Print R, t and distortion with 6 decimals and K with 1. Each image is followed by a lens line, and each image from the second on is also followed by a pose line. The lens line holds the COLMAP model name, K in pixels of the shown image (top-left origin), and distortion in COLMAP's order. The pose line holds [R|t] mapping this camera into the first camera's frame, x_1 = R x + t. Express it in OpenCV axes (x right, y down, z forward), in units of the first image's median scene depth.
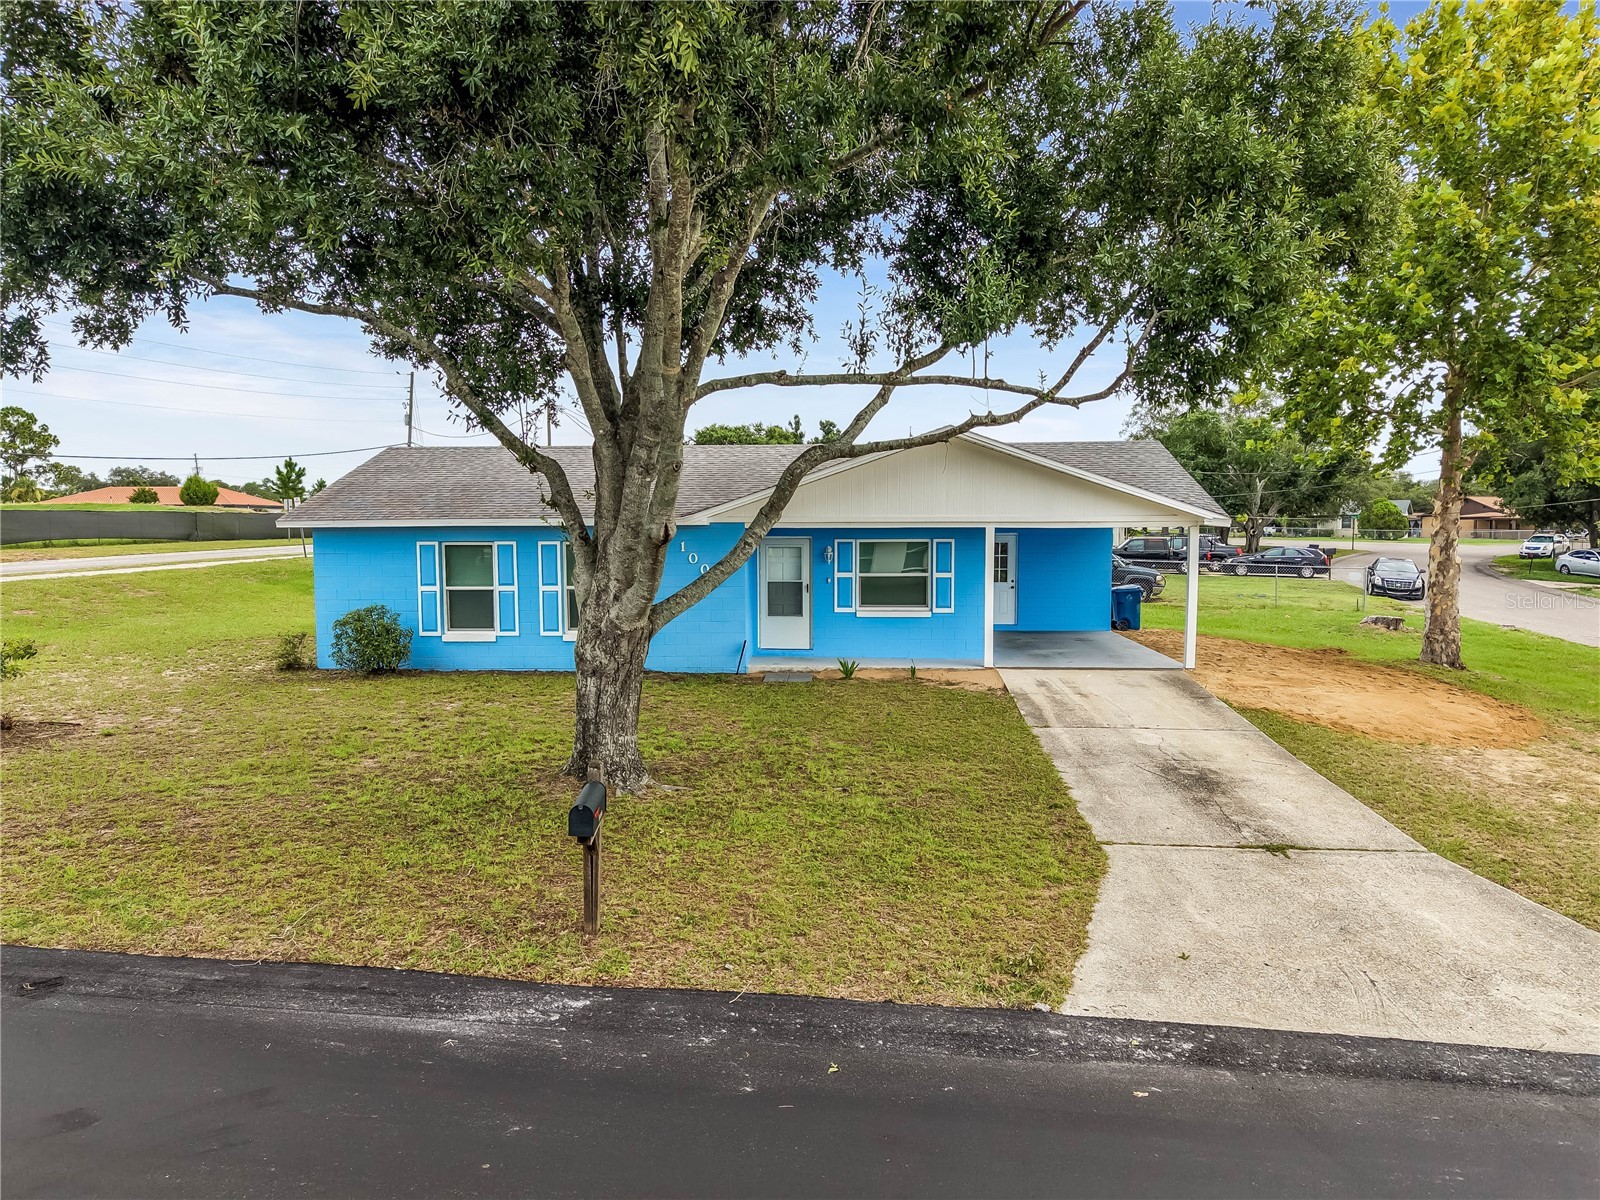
lens RADIAL K [[1086.8, 0, 800.0], [0, 1086.8, 600.0], [0, 0, 1]] dist [0.030410, -0.026751]
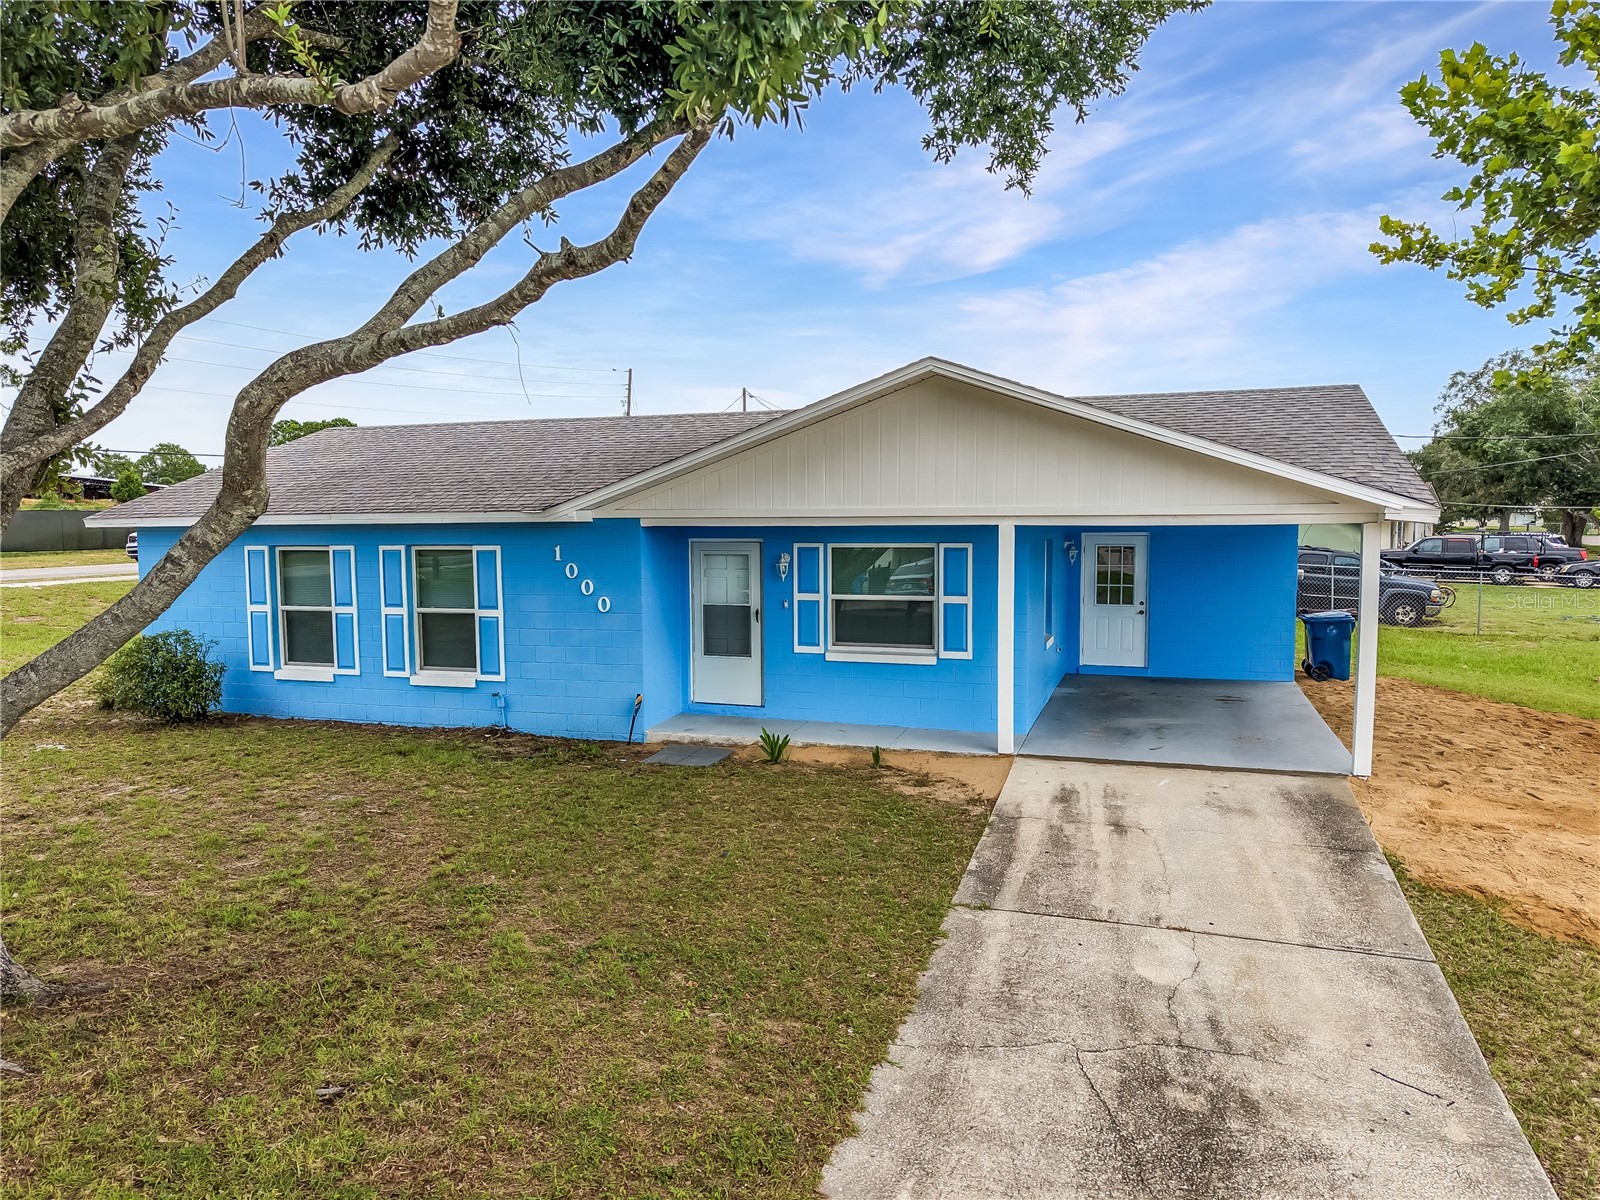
lens RADIAL K [[1094.0, 0, 791.0], [0, 1094.0, 599.1], [0, 0, 1]] dist [0.010623, -0.002440]
pose [[0.965361, 0.014764, -0.260499, 0.210438], [-0.014512, 0.999891, 0.002891, -0.024205], [0.260513, 0.000989, 0.965470, 0.363184]]
